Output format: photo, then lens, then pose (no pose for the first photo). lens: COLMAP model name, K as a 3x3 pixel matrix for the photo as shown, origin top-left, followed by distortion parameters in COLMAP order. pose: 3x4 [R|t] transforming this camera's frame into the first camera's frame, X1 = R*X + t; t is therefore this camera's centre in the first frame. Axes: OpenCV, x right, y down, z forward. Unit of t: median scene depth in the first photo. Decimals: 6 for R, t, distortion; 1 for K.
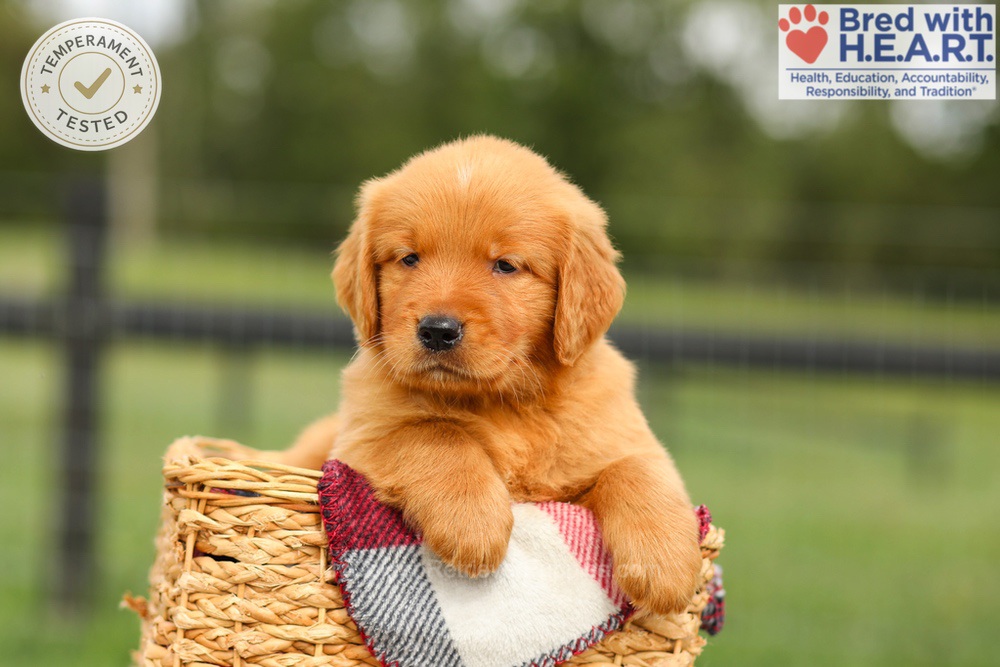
lens RADIAL K [[2761.1, 0, 500.0], [0, 2761.1, 333.5], [0, 0, 1]] dist [0.015277, -0.449829]
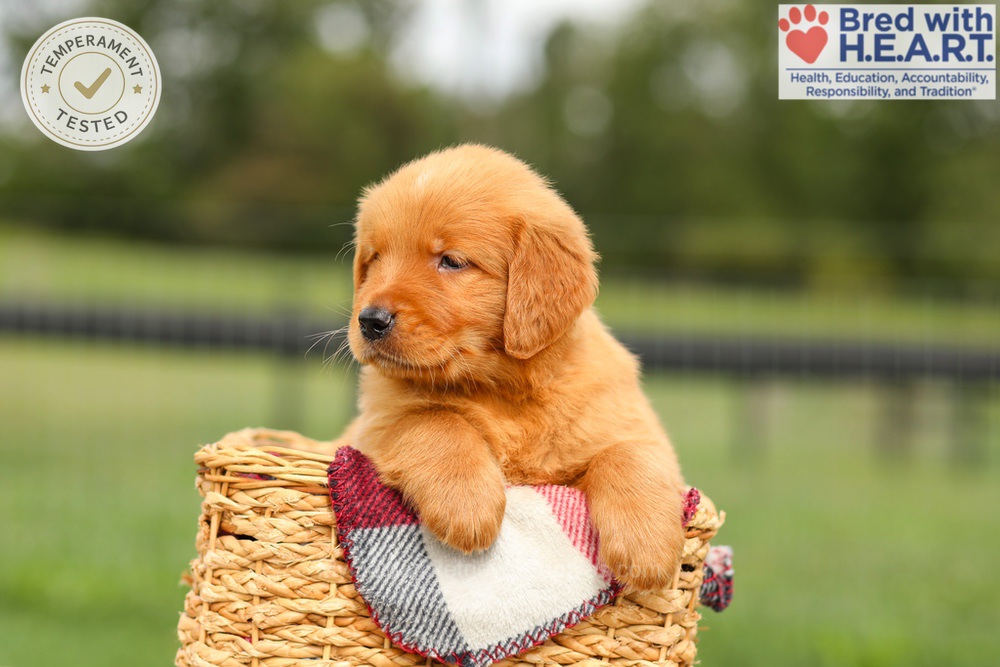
lens RADIAL K [[2761.1, 0, 500.0], [0, 2761.1, 333.5], [0, 0, 1]] dist [0.015277, -0.449829]
pose [[0.993678, -0.007977, -0.111988, 0.122369], [0.007387, 0.999957, -0.005682, 0.008442], [0.112029, 0.004819, 0.993693, -0.066369]]
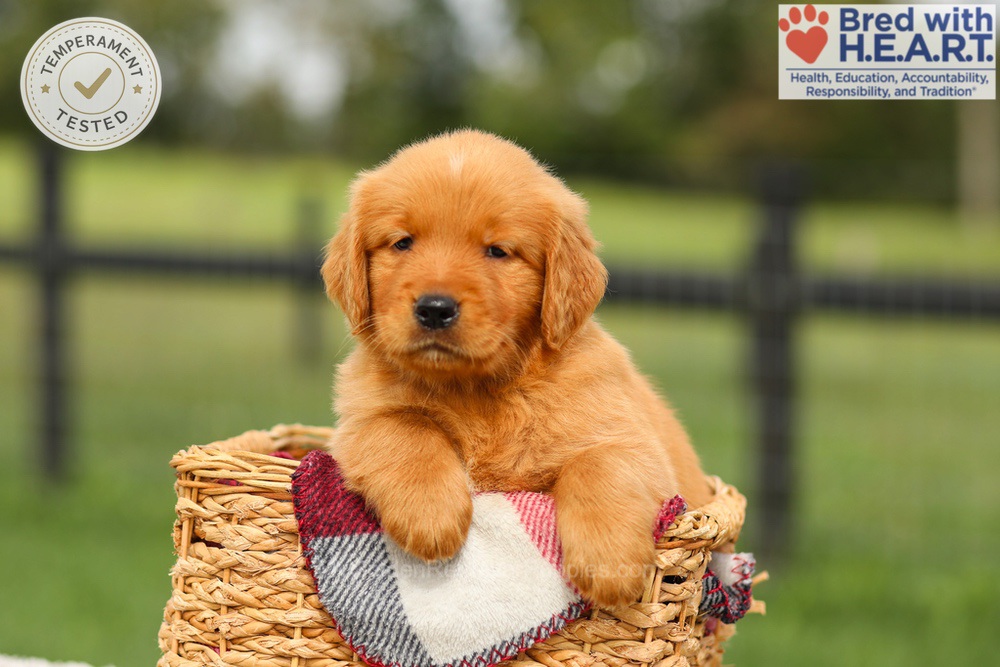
lens RADIAL K [[2761.1, 0, 500.0], [0, 2761.1, 333.5], [0, 0, 1]] dist [0.015277, -0.449829]
pose [[0.960319, -0.012025, -0.278645, 0.299556], [0.014968, 0.999852, 0.008436, -0.005915], [0.278502, -0.012272, 0.960357, 0.023184]]
